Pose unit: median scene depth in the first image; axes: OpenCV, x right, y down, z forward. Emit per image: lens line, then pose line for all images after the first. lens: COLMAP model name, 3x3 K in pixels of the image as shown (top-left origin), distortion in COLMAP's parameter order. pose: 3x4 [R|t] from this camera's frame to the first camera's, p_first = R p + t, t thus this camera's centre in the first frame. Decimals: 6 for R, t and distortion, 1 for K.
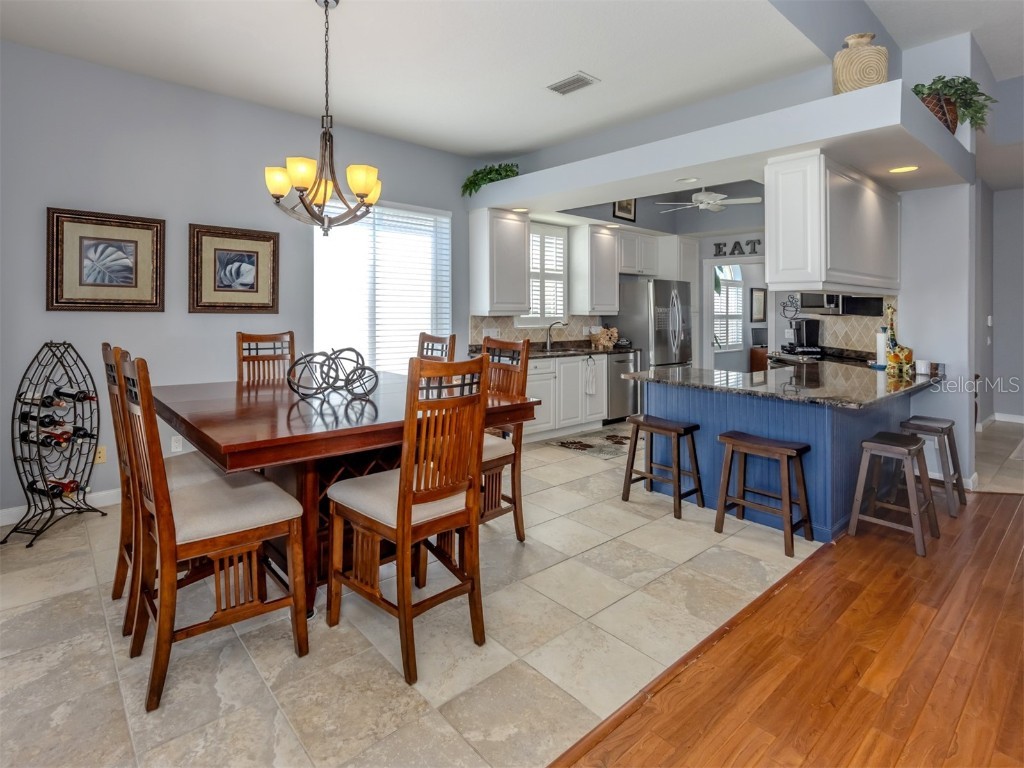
lens RADIAL K [[514.5, 0, 467.2], [0, 514.5, 310.0], [0, 0, 1]] dist [0.009371, 0.000021]
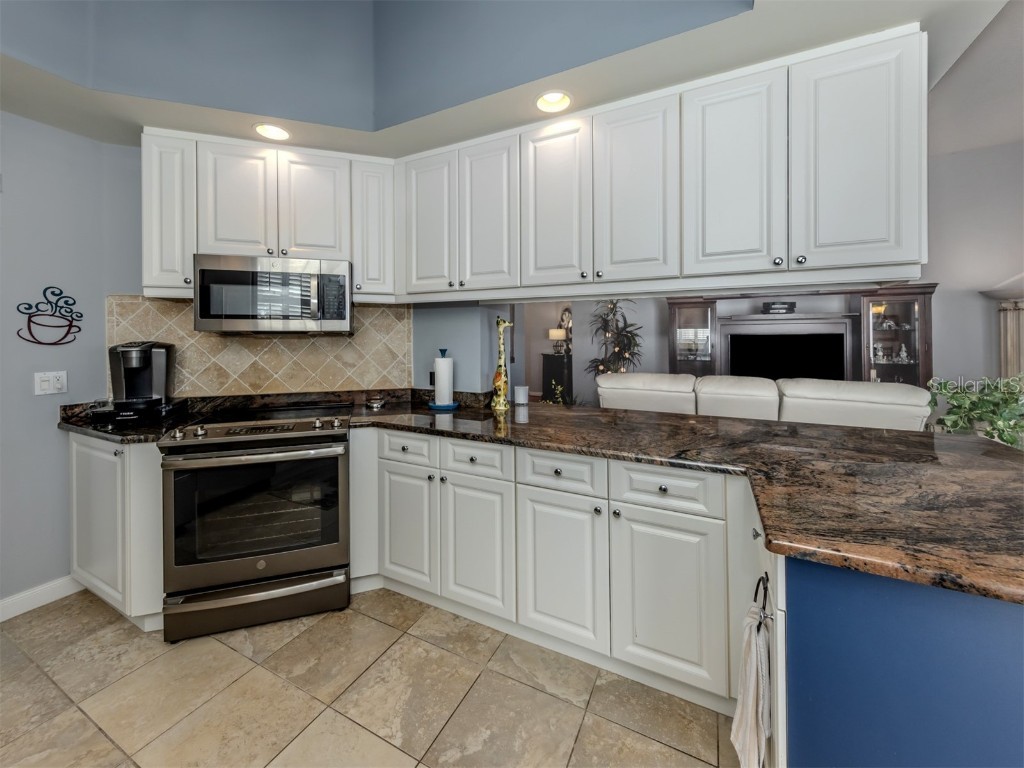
lens RADIAL K [[390.1, 0, 517.2], [0, 390.1, 330.7], [0, 0, 1]] dist [0.011049, -0.002858]
pose [[-0.412427, 0.010435, 0.910931, 0.307399], [0.006647, 0.999942, -0.008445, 0.015653], [-0.910967, 0.002572, -0.412472, 1.242657]]
